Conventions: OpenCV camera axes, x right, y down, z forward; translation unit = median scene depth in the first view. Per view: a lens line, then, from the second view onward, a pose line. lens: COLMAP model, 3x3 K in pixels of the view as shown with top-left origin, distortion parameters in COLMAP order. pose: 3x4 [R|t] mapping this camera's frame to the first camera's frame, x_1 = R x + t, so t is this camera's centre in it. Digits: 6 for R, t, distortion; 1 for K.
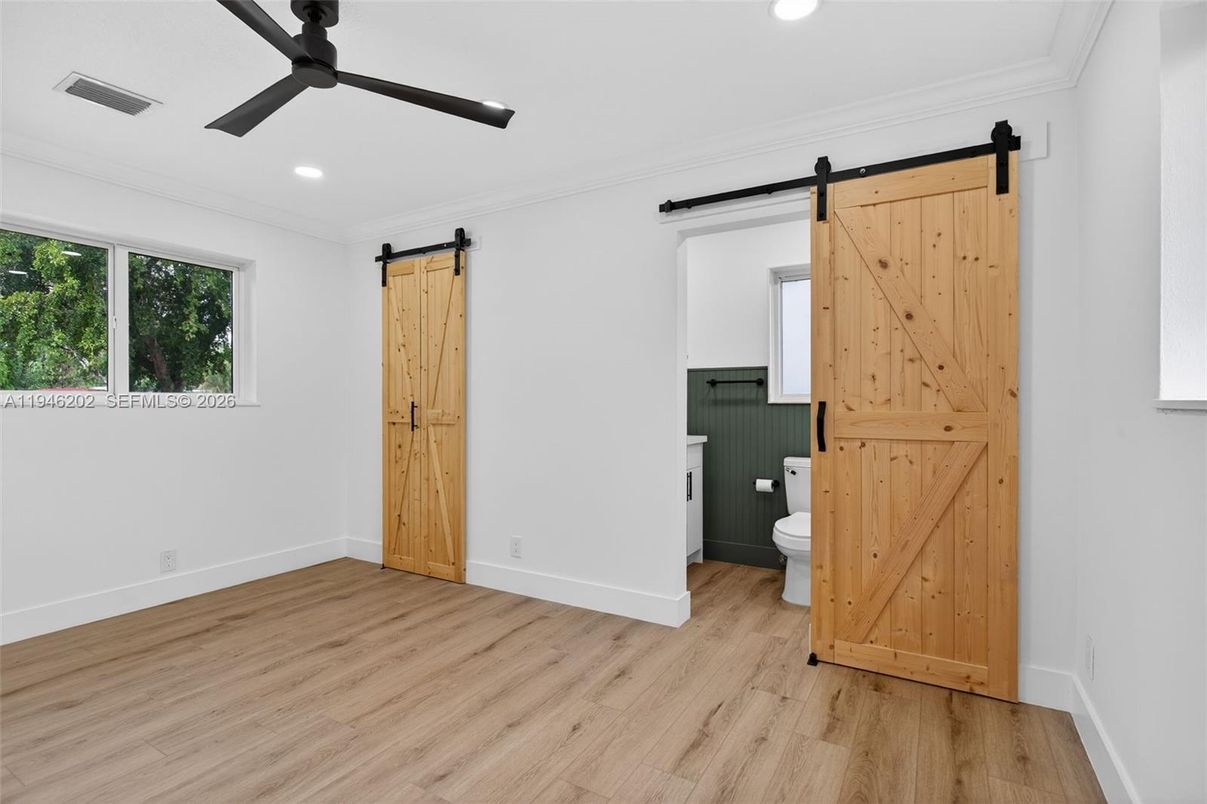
lens RADIAL K [[574.6, 0, 600.6], [0, 574.6, 404.5], [0, 0, 1]] dist [-0.005581, -0.000675]
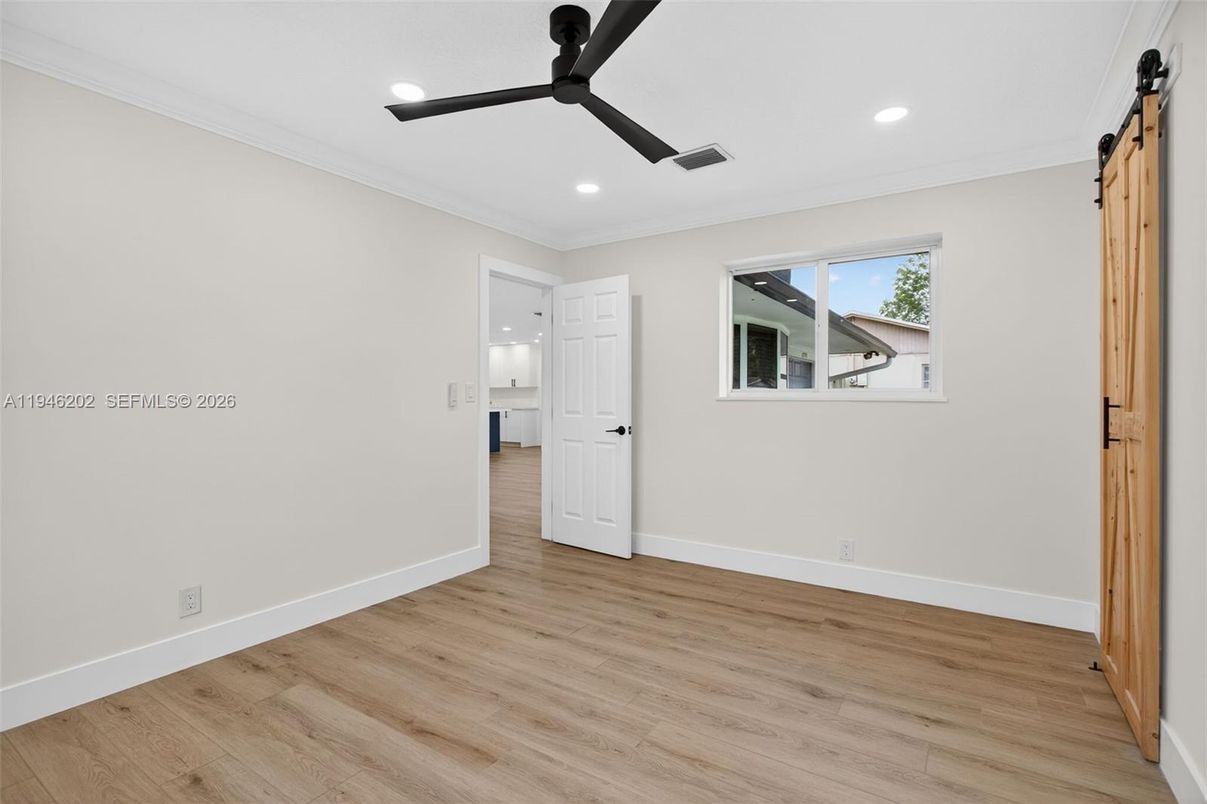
lens RADIAL K [[574.6, 0, 598.7], [0, 574.6, 395.4], [0, 0, 1]] dist [-0.005581, -0.000675]
pose [[-0.047599, -0.003902, -0.998859, 0.354785], [-0.007704, 0.999964, -0.003539, -0.000341], [0.998837, 0.007527, -0.047627, 0.691128]]
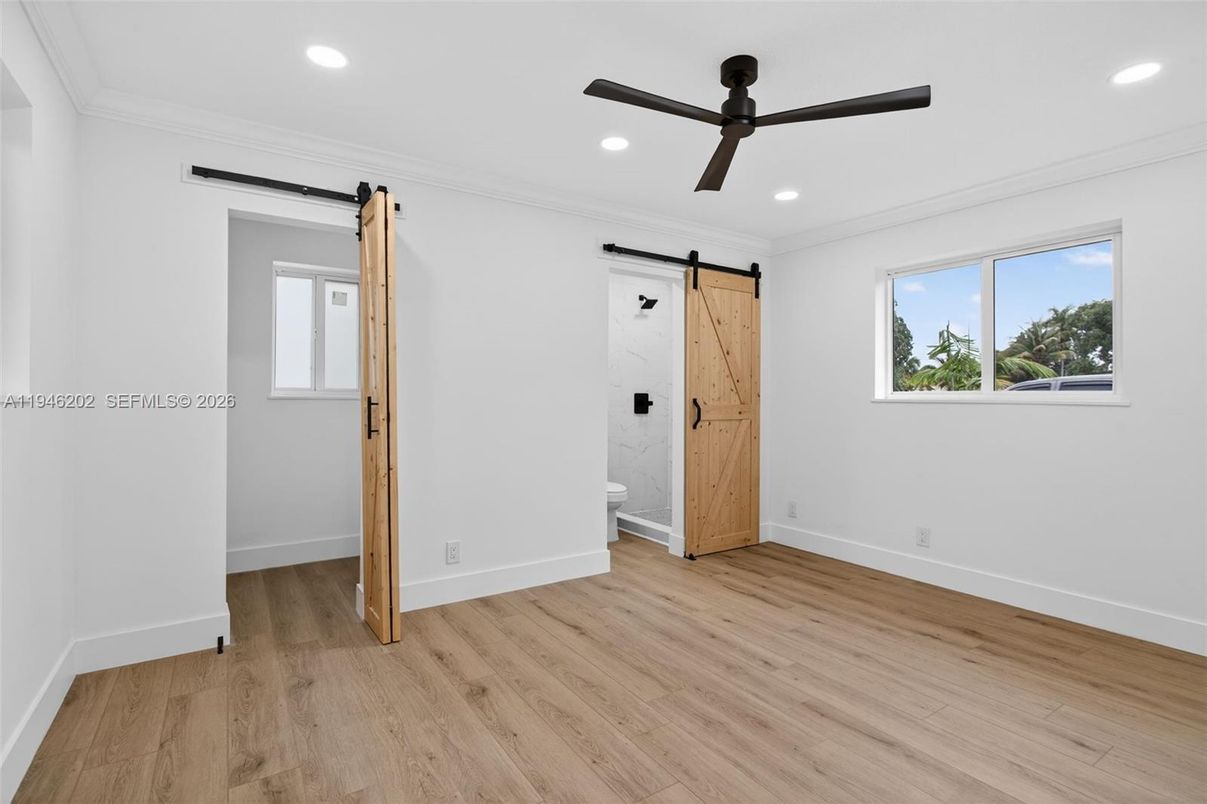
lens RADIAL K [[574.6, 0, 590.6], [0, 574.6, 395.1], [0, 0, 1]] dist [-0.005581, -0.000675]
pose [[0.448564, 0.007139, 0.893722, -1.072464], [0.000890, 0.999964, -0.008435, -0.000938], [-0.893750, 0.004579, 0.448542, 0.460531]]
